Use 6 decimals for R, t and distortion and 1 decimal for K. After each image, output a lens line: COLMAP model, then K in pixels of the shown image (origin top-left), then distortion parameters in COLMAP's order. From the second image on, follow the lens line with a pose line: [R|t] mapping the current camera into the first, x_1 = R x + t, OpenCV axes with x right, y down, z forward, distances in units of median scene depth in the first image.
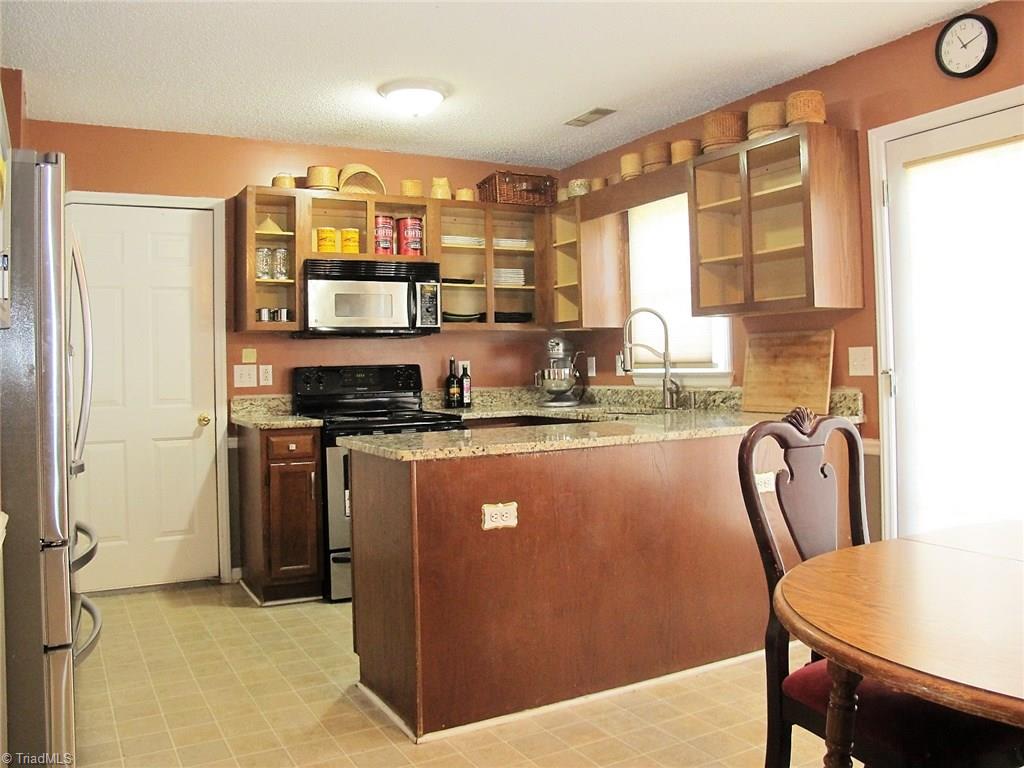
lens RADIAL K [[862.4, 0, 501.5], [0, 862.4, 348.3], [0, 0, 1]] dist [-0.147506, 0.111270]
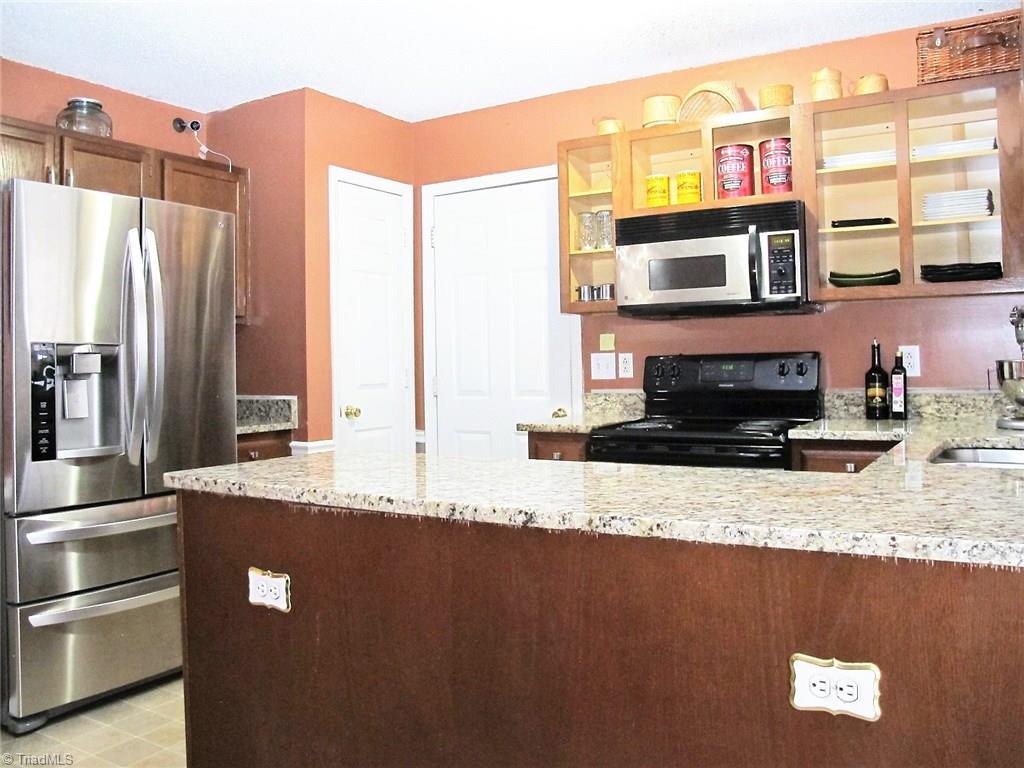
lens RADIAL K [[862.4, 0, 501.5], [0, 862.4, 348.3], [0, 0, 1]] dist [-0.147506, 0.111270]
pose [[0.494481, -0.000705, -0.869188, 0.411194], [0.024052, 0.999628, 0.012873, 0.001525], [0.868856, -0.027271, 0.494314, 0.519330]]
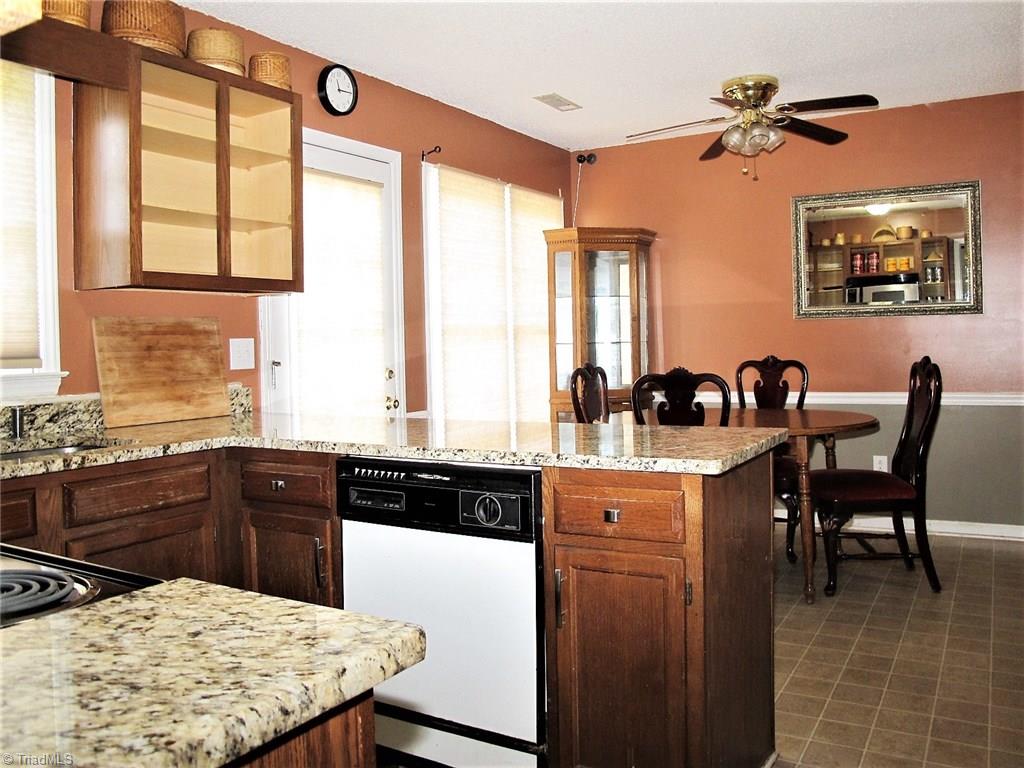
lens RADIAL K [[862.4, 0, 501.5], [0, 862.4, 348.3], [0, 0, 1]] dist [-0.147506, 0.111270]
pose [[-0.510656, 0.023713, 0.859458, -0.426739], [0.015891, 0.999709, -0.018141, 0.025065], [-0.859638, 0.004394, -0.510885, 0.995119]]
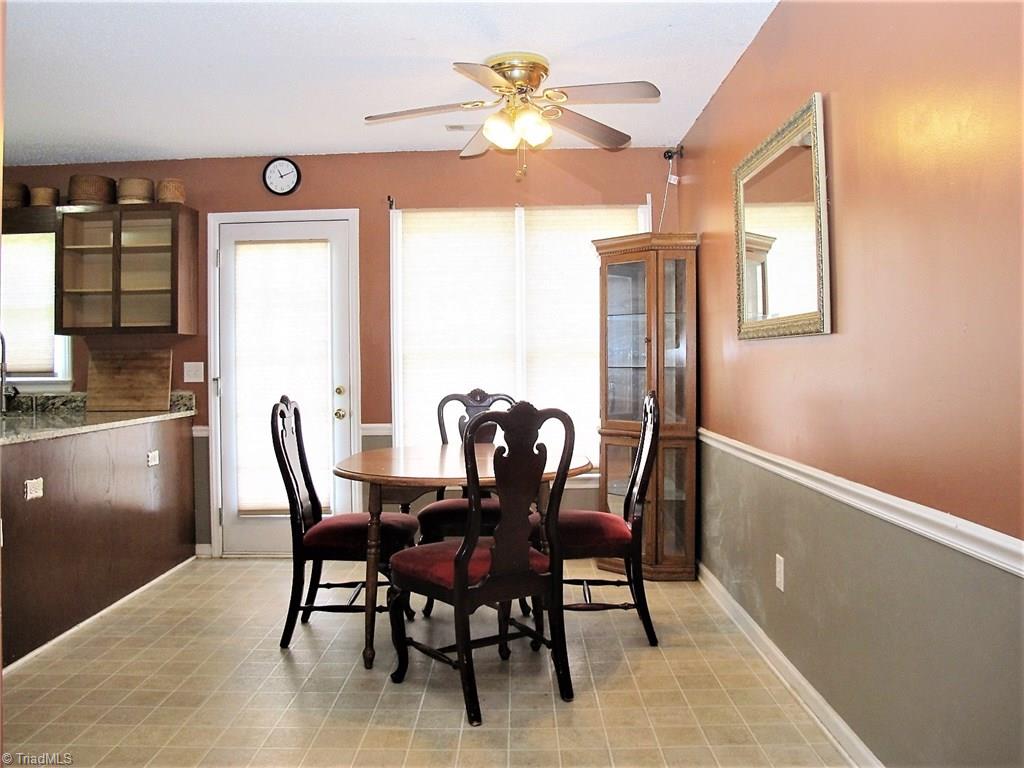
lens RADIAL K [[862.4, 0, 501.5], [0, 862.4, 348.3], [0, 0, 1]] dist [-0.147506, 0.111270]
pose [[0.491719, 0.033213, 0.870120, -0.460576], [-0.014463, 0.999446, -0.029976, 0.008529], [-0.870634, 0.002155, 0.491927, -0.133133]]
